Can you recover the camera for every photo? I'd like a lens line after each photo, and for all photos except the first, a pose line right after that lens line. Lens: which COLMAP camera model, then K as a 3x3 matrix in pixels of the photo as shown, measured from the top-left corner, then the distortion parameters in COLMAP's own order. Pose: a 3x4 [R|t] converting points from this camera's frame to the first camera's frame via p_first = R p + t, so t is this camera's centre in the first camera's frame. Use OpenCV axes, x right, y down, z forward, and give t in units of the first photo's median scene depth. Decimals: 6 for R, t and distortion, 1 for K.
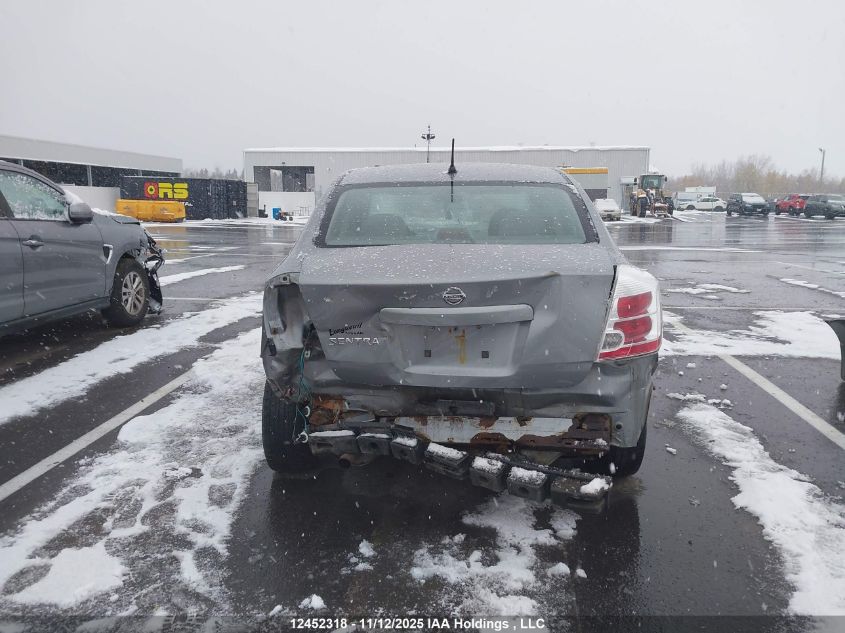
lens RADIAL K [[641.6, 0, 423.0], [0, 641.6, 320.5], [0, 0, 1]] dist [-0.001647, 0.001400]
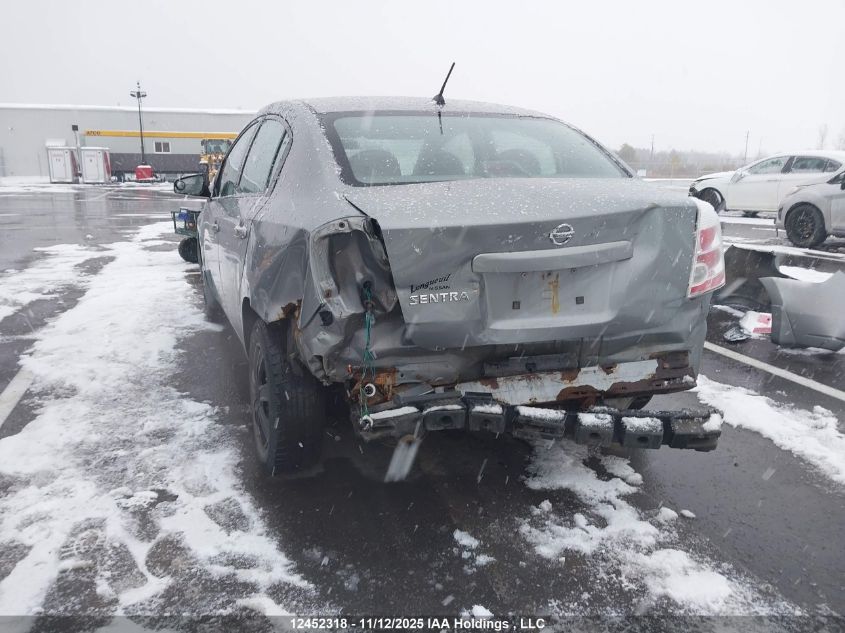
lens RADIAL K [[641.6, 0, 423.0], [0, 641.6, 320.5], [0, 0, 1]] dist [-0.001647, 0.001400]
pose [[0.918324, -0.091875, 0.385021, -0.431579], [0.071977, 0.995233, 0.065811, 0.005871], [-0.389232, -0.032724, 0.920559, 0.240050]]
